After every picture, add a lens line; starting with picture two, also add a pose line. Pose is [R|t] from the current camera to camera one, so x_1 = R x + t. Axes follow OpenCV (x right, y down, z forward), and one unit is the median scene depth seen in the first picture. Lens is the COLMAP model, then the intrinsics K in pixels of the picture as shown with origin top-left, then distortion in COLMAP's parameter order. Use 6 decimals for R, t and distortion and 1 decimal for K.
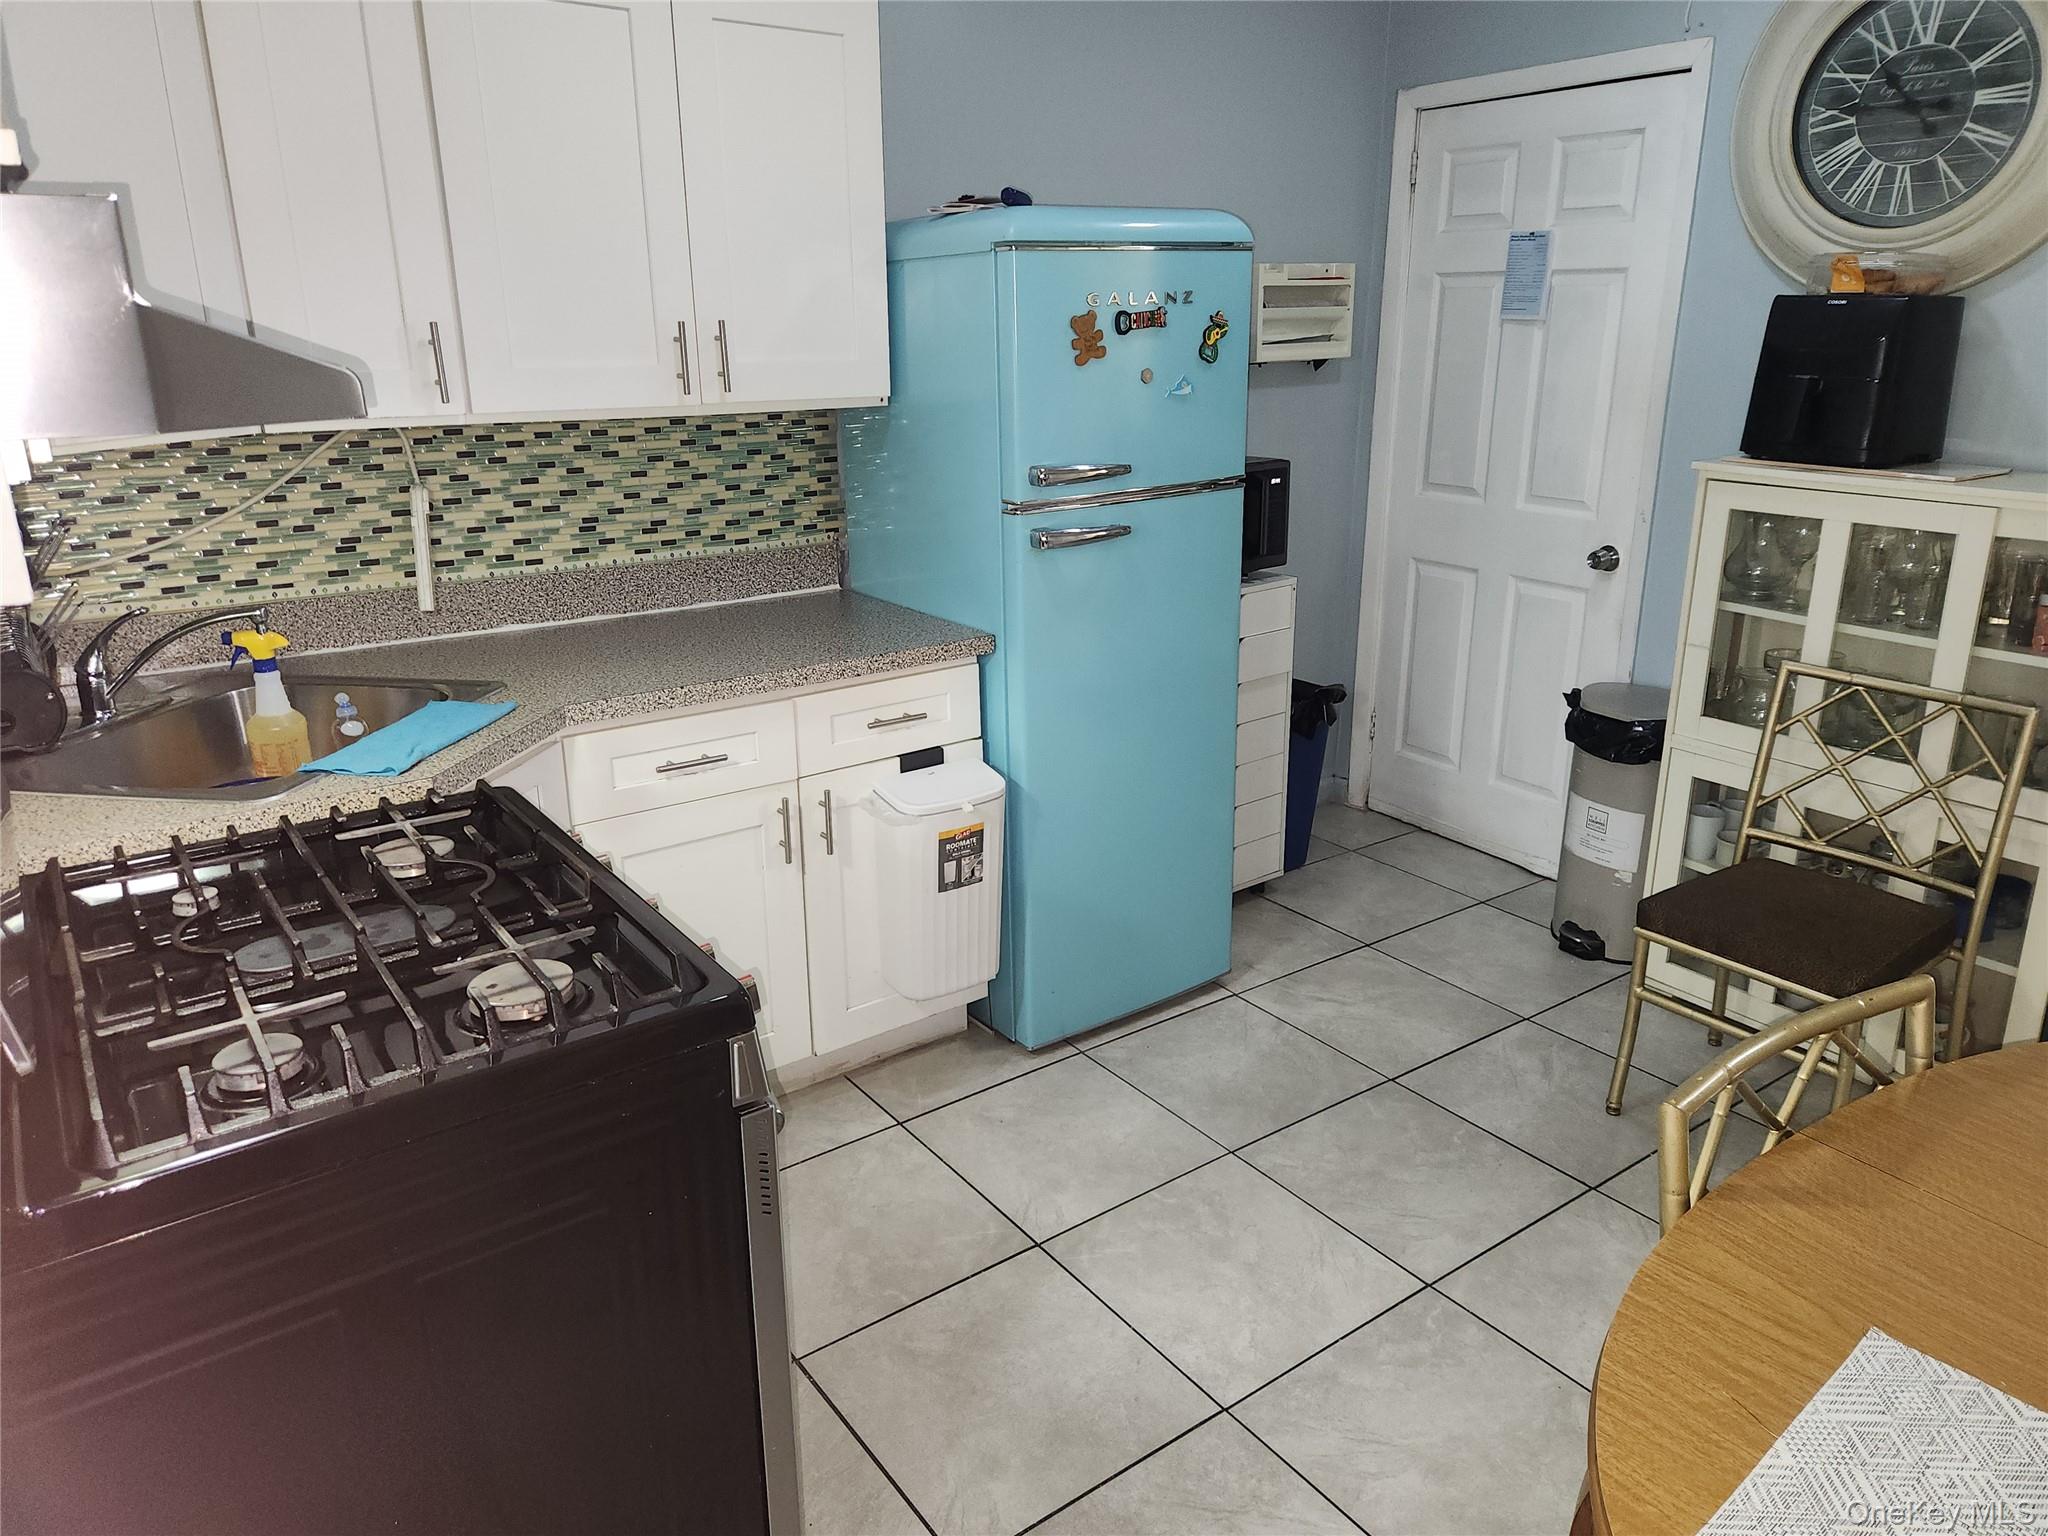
lens RADIAL K [[1396.4, 0, 1028.9], [0, 1396.4, 762.8], [0, 0, 1]] dist [0.029526, -0.003846]
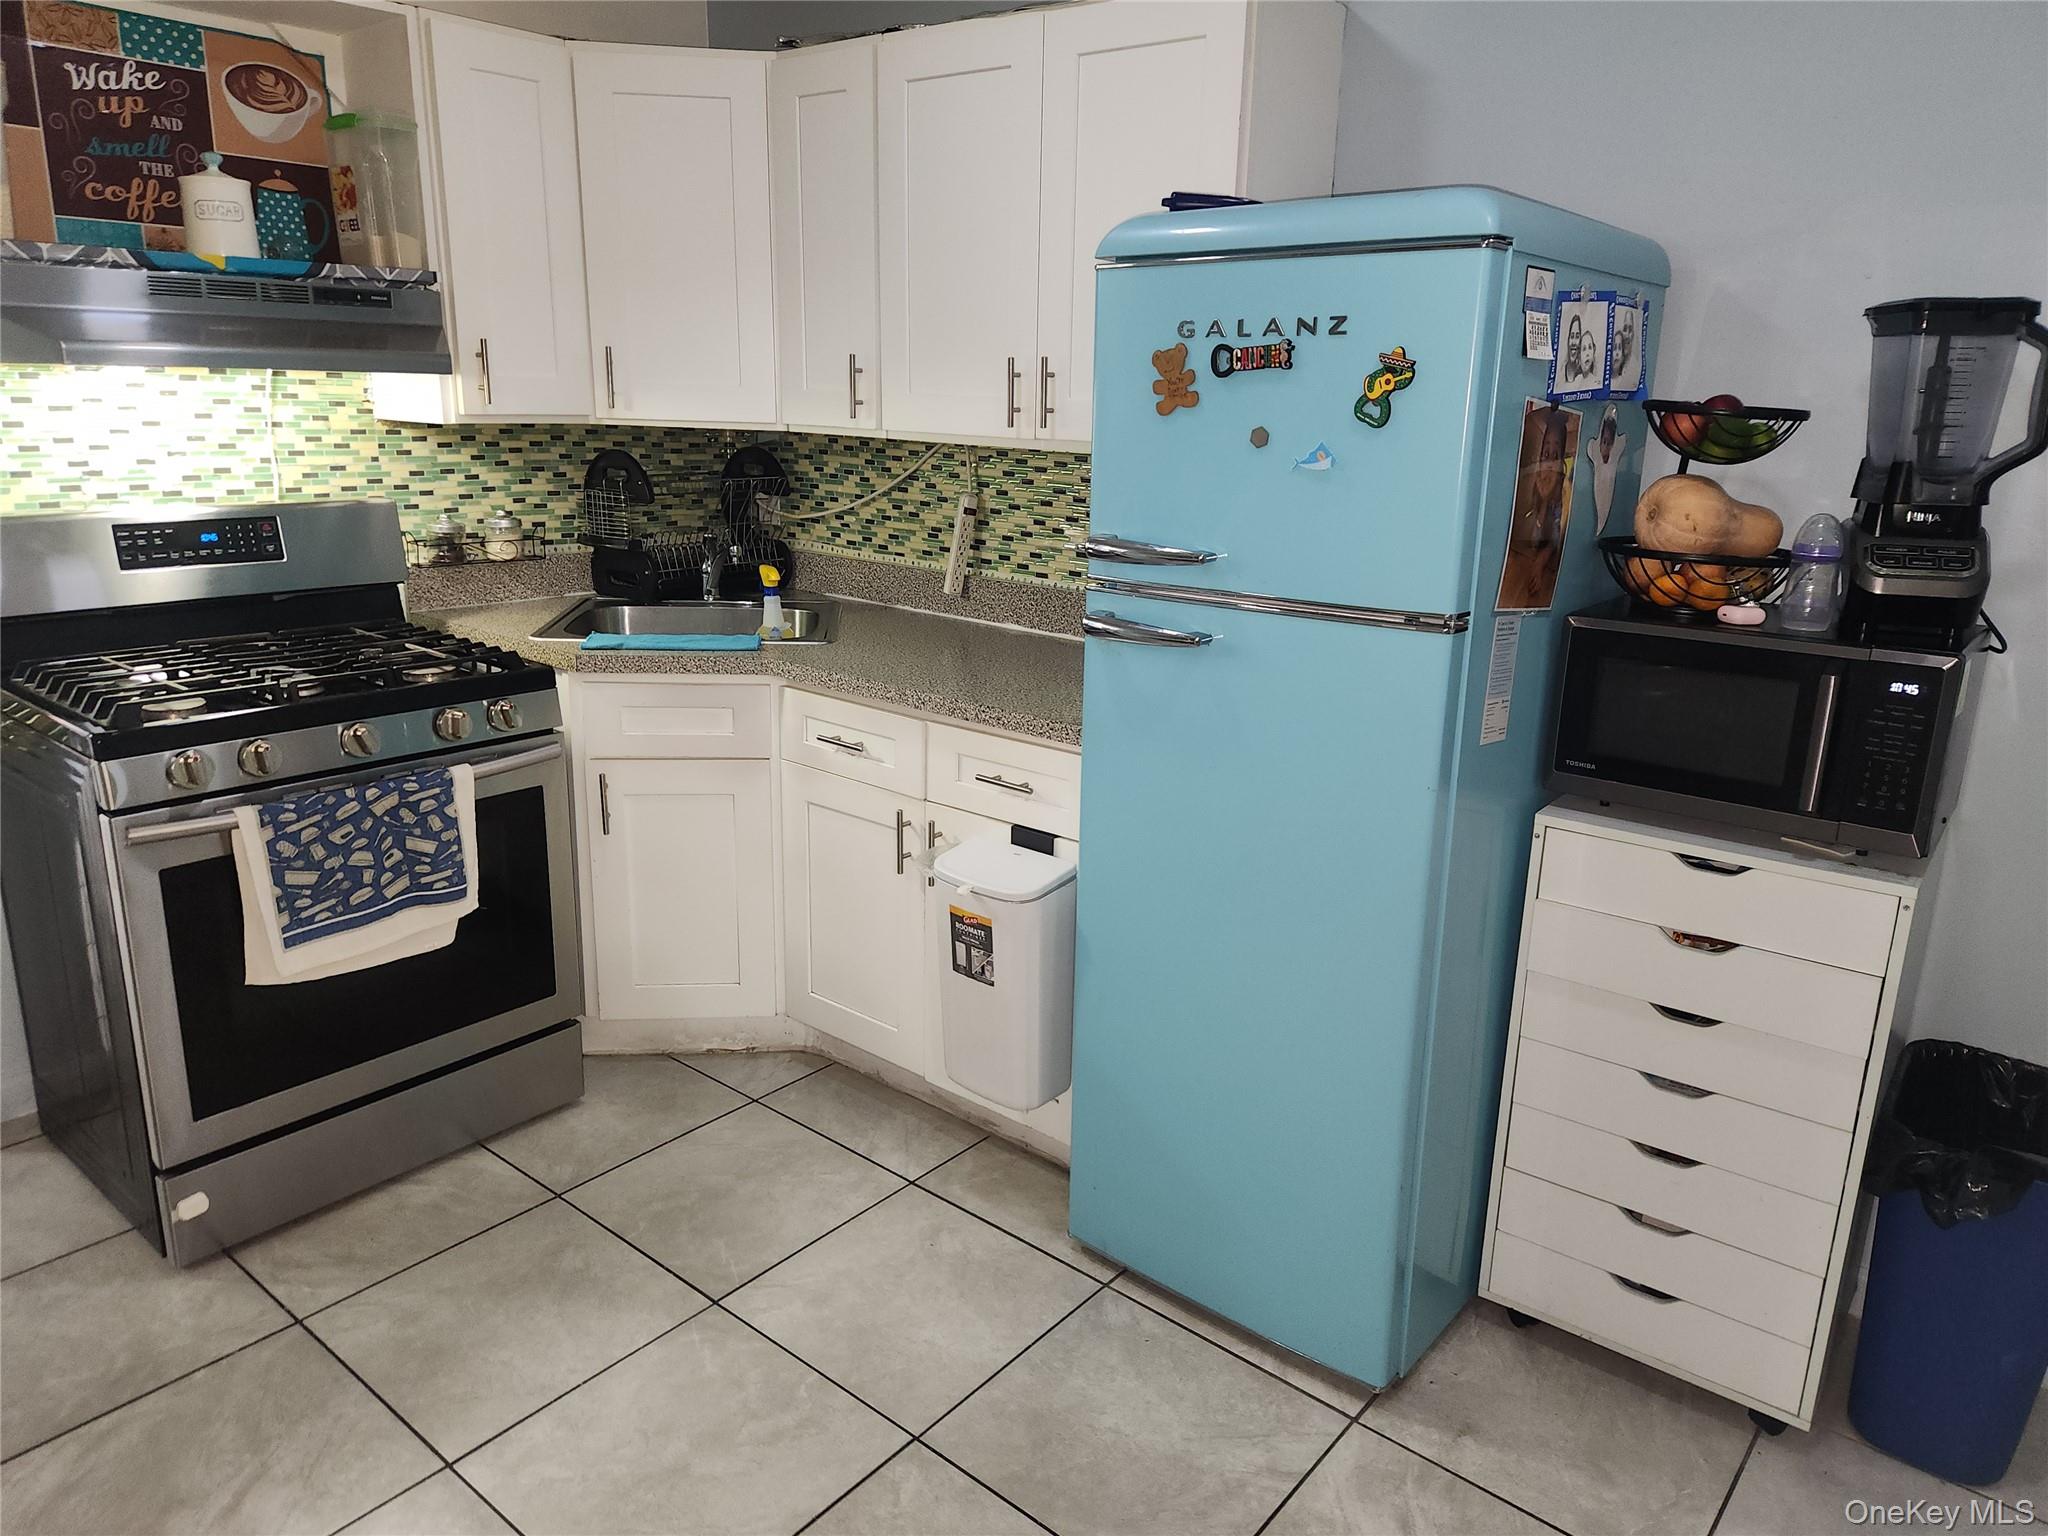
lens RADIAL K [[1396.4, 0, 1027.6], [0, 1396.4, 761.4], [0, 0, 1]] dist [0.029526, -0.003846]
pose [[0.231043, 0.267794, -0.935364, 0.773827], [-0.321781, 0.928306, 0.186290, -0.222624], [0.918192, 0.257941, 0.300650, 0.737094]]
